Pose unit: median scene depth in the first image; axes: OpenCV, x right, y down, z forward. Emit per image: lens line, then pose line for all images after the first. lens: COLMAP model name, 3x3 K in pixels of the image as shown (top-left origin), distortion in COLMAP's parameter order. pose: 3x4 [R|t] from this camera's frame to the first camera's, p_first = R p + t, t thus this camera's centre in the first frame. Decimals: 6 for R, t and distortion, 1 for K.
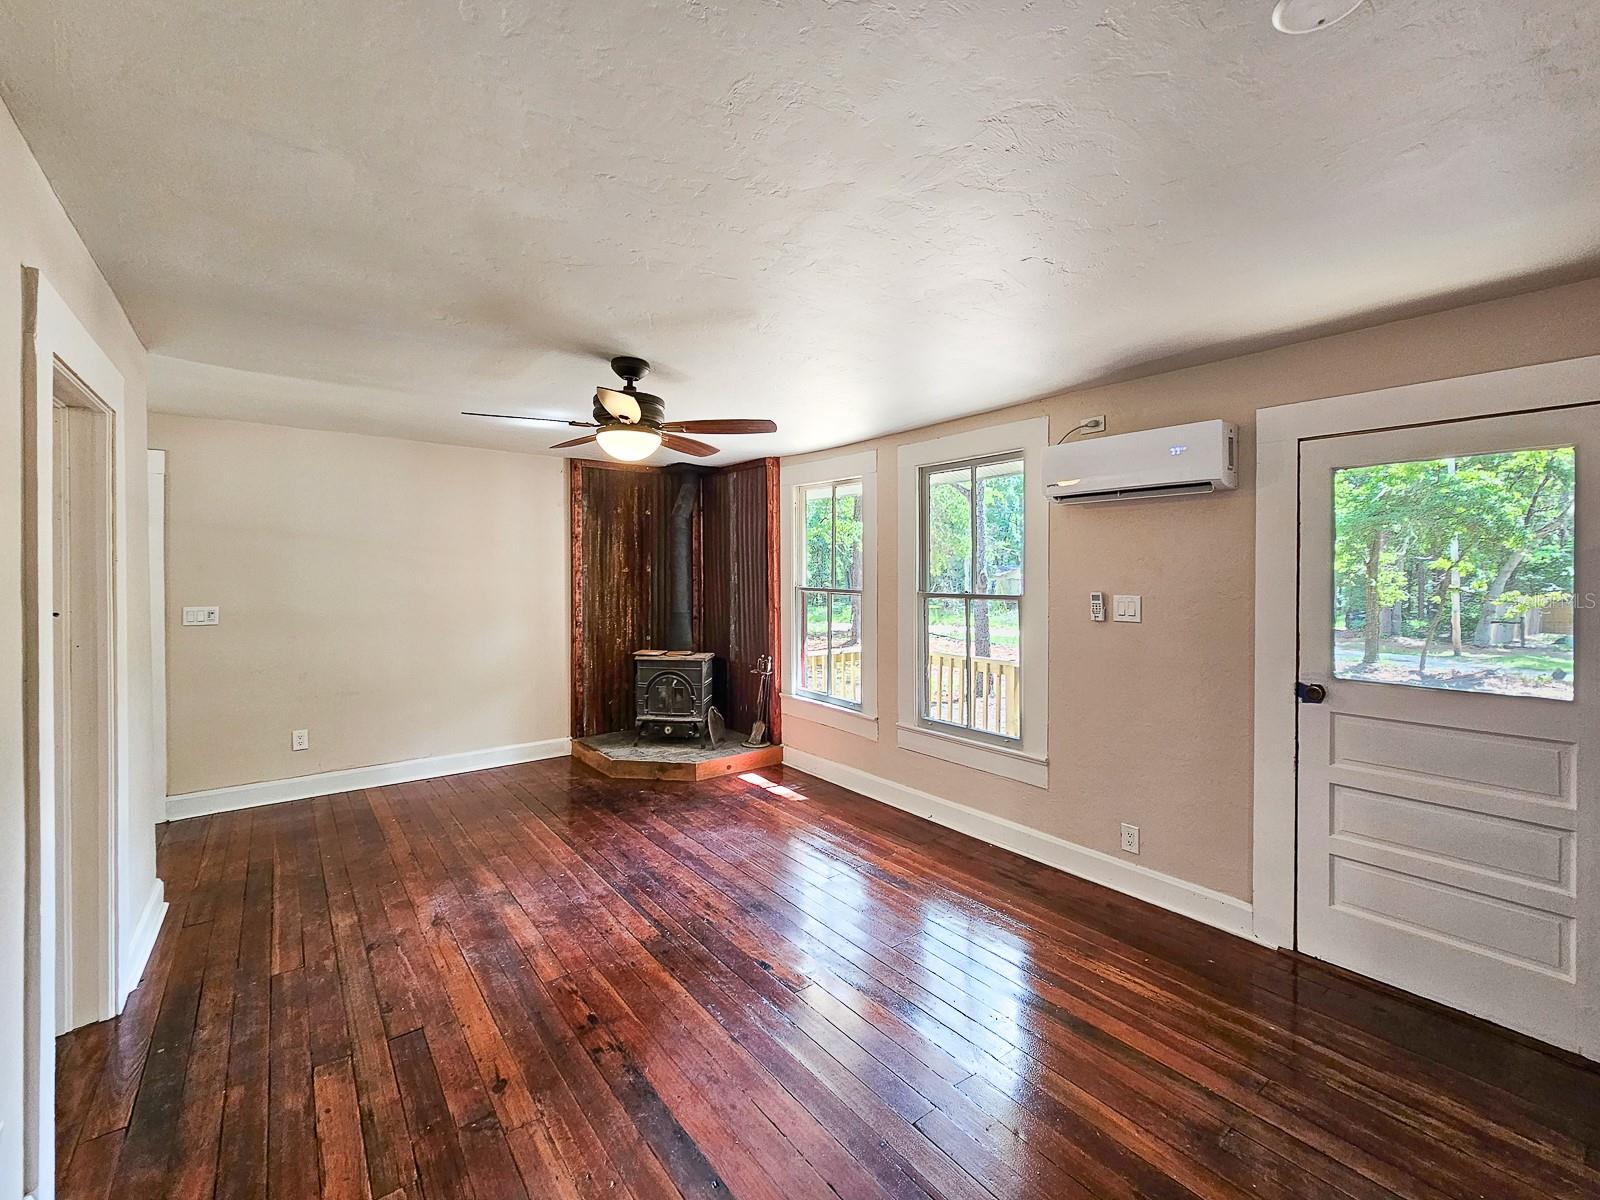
lens RADIAL K [[675.2, 0, 793.9], [0, 675.2, 570.7], [0, 0, 1]] dist [-0.000772, -0.000275]
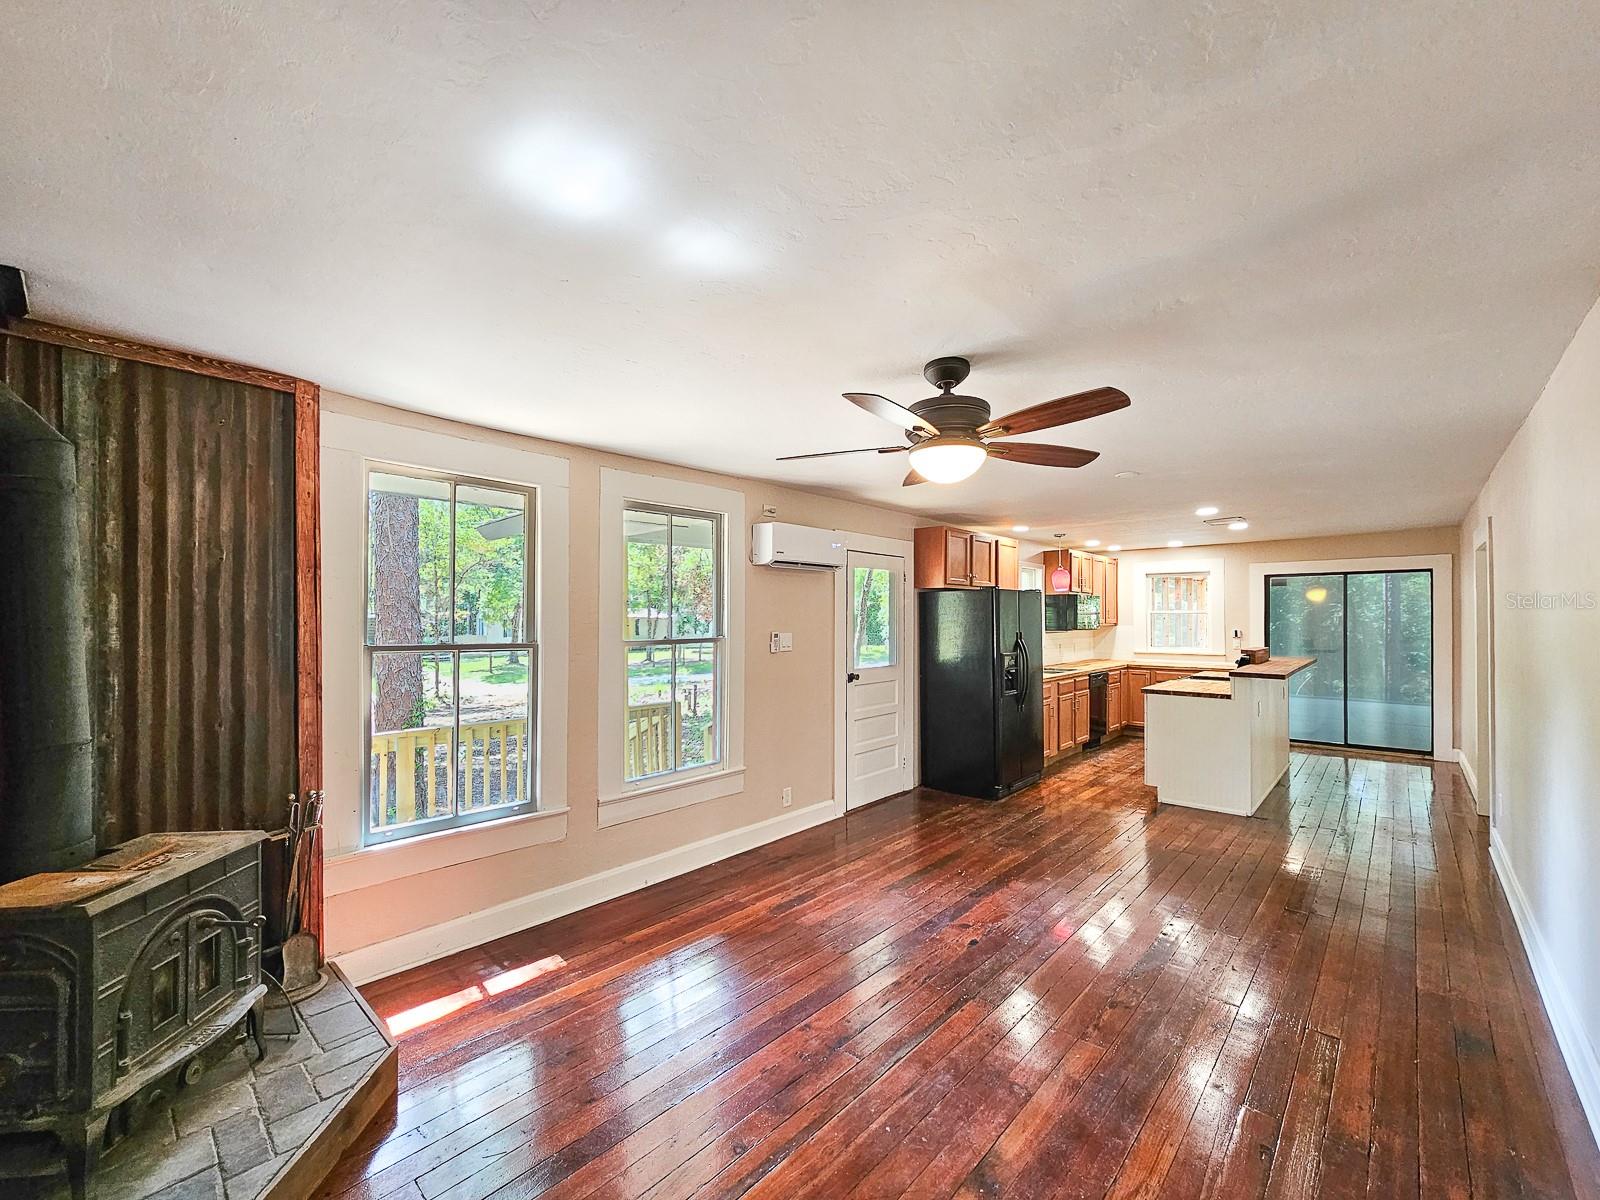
lens RADIAL K [[662.8, 0, 800.0], [0, 662.8, 611.1], [0, 0, 1]] dist [-0.001138, 0.000191]
pose [[-0.172043, 0.008122, 0.985056, -0.606765], [-0.002278, 0.999960, -0.008643, 0.000219], [-0.985087, -0.003731, -0.172018, 0.787404]]
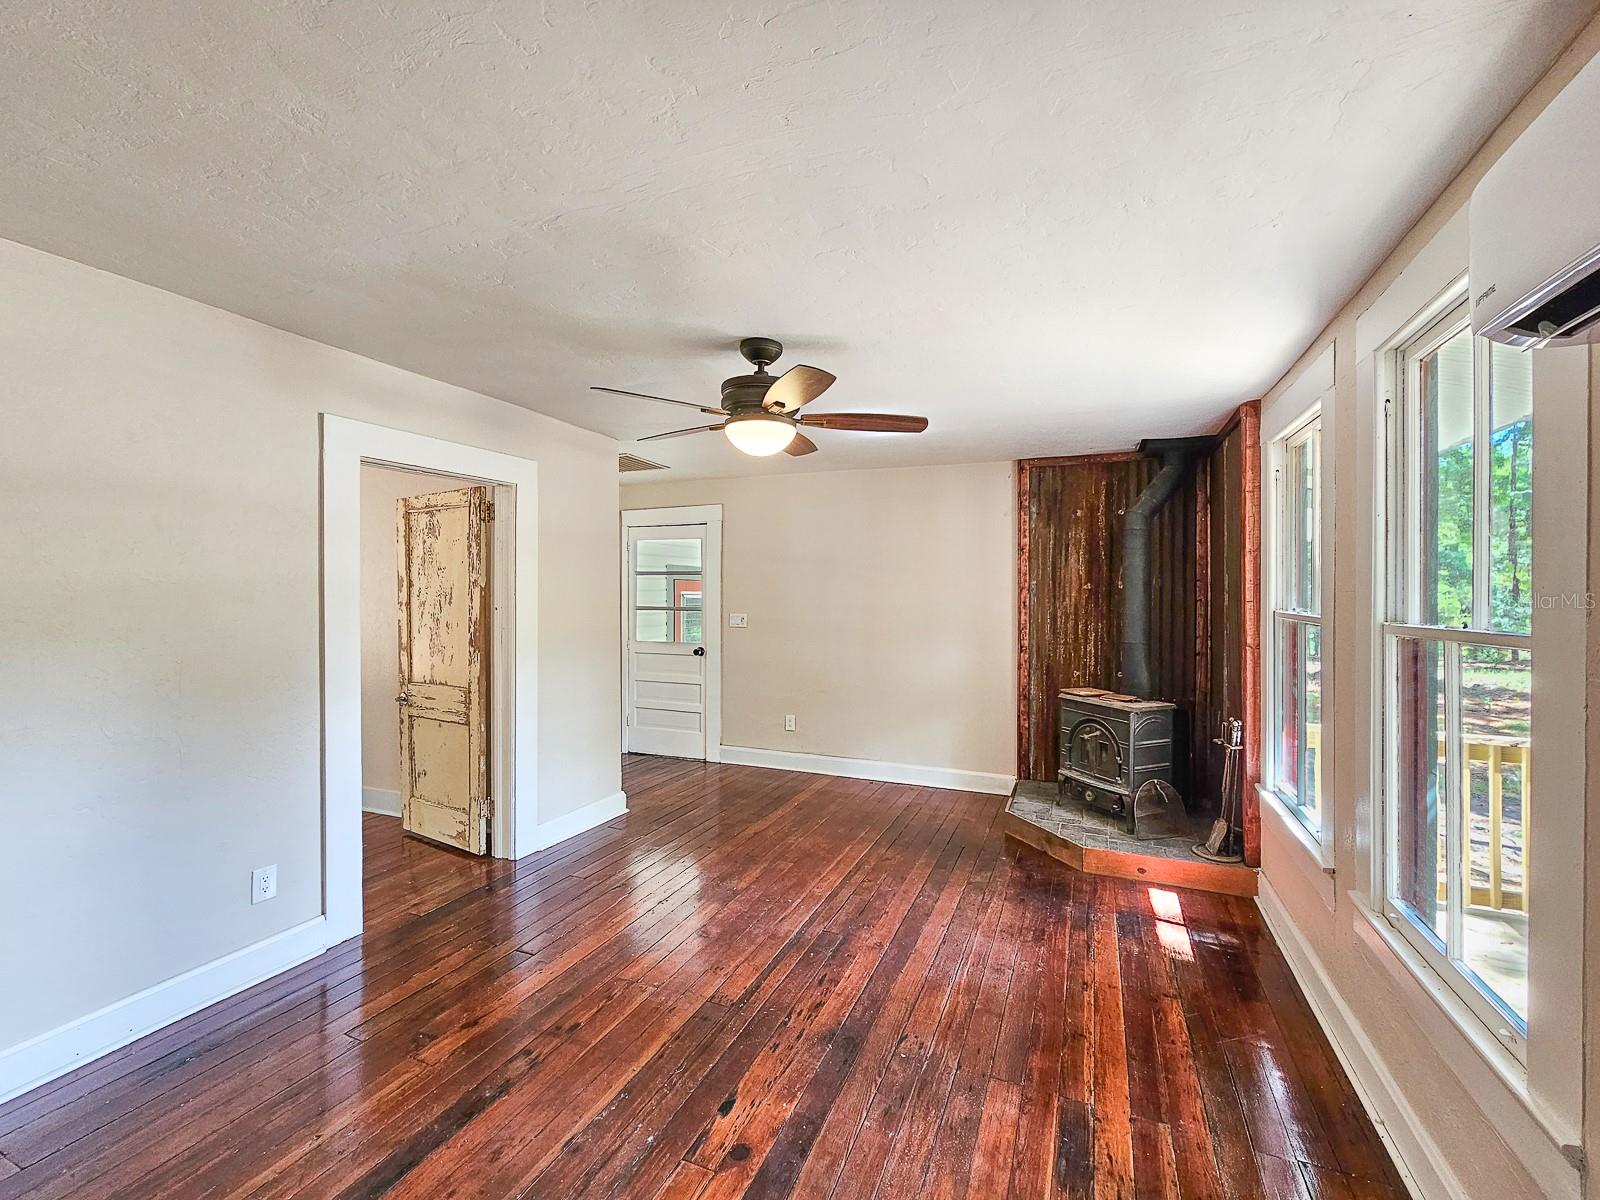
lens RADIAL K [[672.4, 0, 814.2], [0, 672.4, 596.9], [0, 0, 1]] dist [-0.001791, 0.000009]
pose [[0.493519, 0.003047, -0.869730, 0.333507], [-0.004139, 0.999991, 0.001154, 0.013448], [0.869725, 0.003030, 0.493527, 0.373838]]
